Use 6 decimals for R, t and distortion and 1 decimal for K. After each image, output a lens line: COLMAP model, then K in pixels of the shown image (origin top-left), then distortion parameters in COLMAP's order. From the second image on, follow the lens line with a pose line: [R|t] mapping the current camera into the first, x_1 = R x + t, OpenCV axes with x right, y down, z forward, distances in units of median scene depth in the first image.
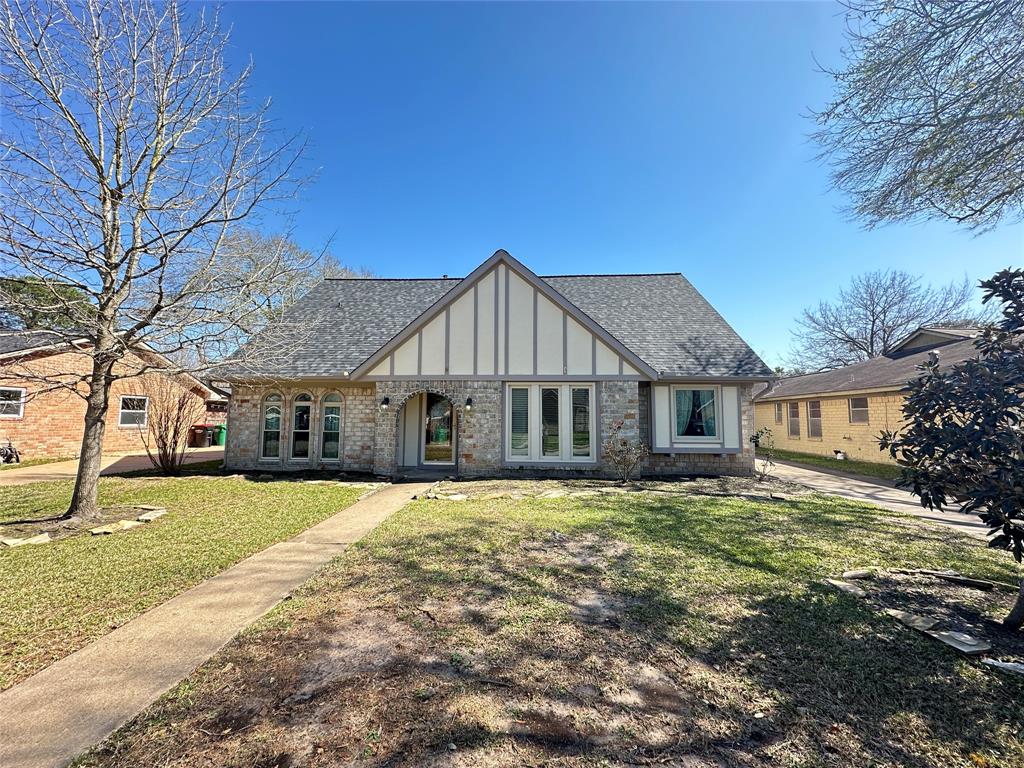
lens RADIAL K [[405.2, 0, 512.0], [0, 405.2, 384.0], [0, 0, 1]] dist [-0.003637, 0.000040]
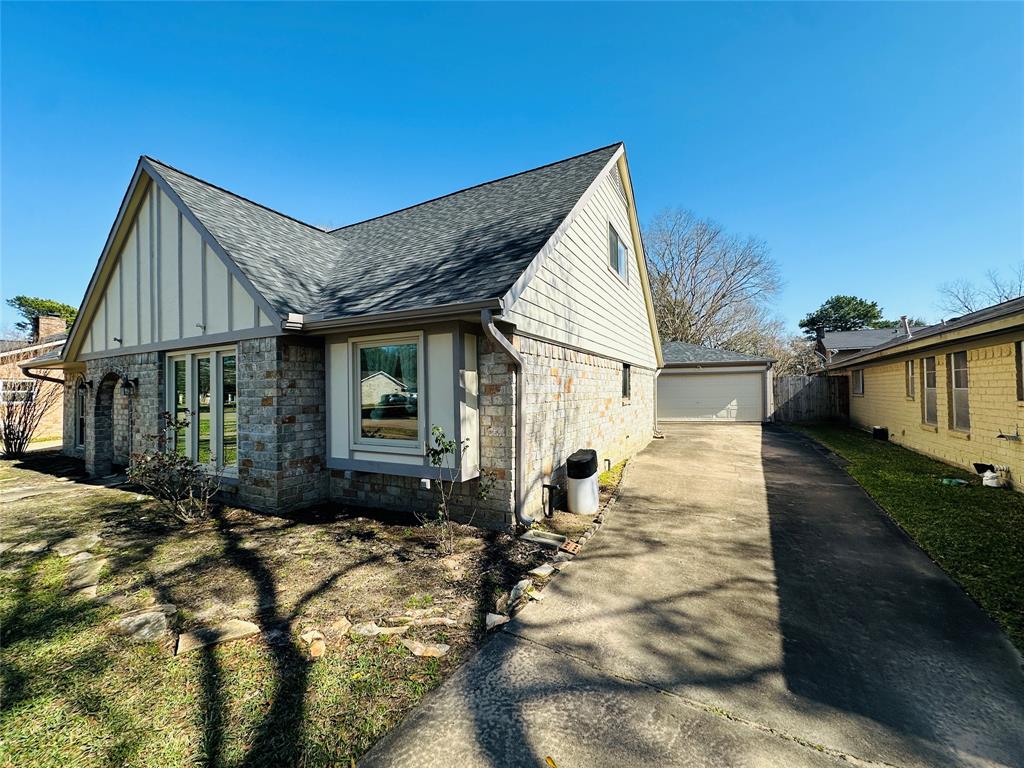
lens RADIAL K [[405.2, 0, 512.0], [0, 405.2, 384.0], [0, 0, 1]] dist [-0.003637, 0.000040]
pose [[0.906768, -0.026701, -0.420783, 0.795358], [0.055182, 0.996924, 0.055655, 0.041716], [0.418003, -0.073685, 0.905452, 0.612297]]
